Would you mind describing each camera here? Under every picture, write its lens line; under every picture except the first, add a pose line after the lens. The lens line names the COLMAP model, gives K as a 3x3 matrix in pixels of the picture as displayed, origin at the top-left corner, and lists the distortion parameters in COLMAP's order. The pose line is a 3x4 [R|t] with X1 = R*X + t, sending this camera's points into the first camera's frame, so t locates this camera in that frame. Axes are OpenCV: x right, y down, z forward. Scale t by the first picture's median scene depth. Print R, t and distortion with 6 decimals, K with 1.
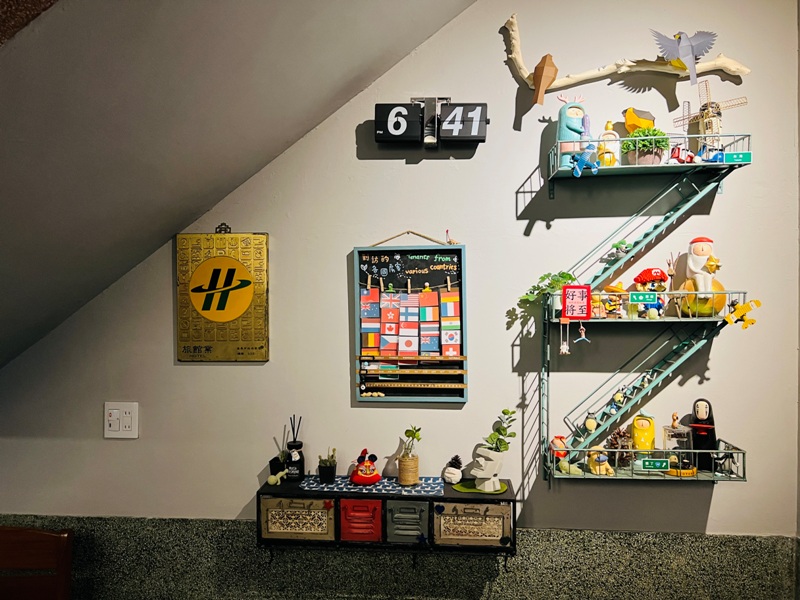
lens RADIAL K [[598.7, 0, 404.3], [0, 598.7, 304.9], [0, 0, 1]] dist [0.054584, -0.068830]
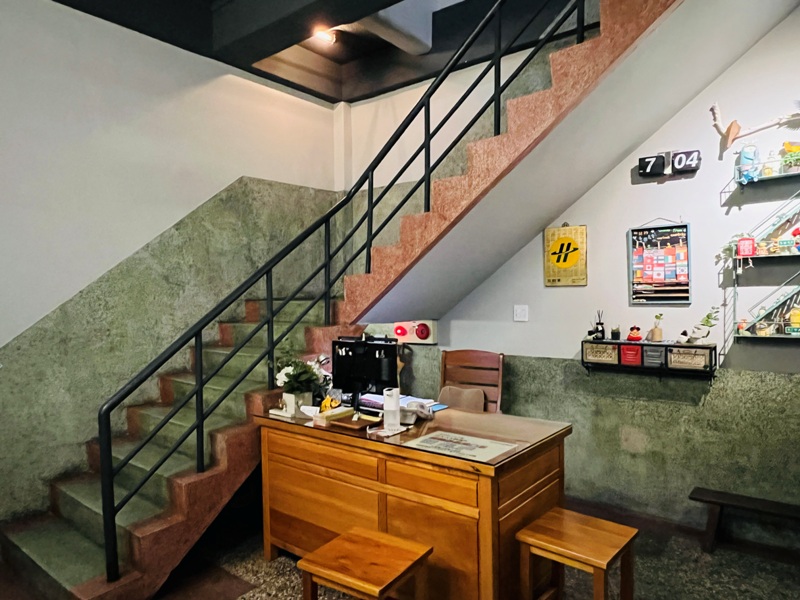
lens RADIAL K [[533.2, 0, 399.0], [0, 533.2, 302.7], [0, 0, 1]] dist [0.005877, 0.002224]
pose [[0.830327, -0.000062, -0.557276, 0.284347], [0.012329, 0.999757, 0.018259, 0.116967], [0.557140, -0.022031, 0.830126, -0.976926]]
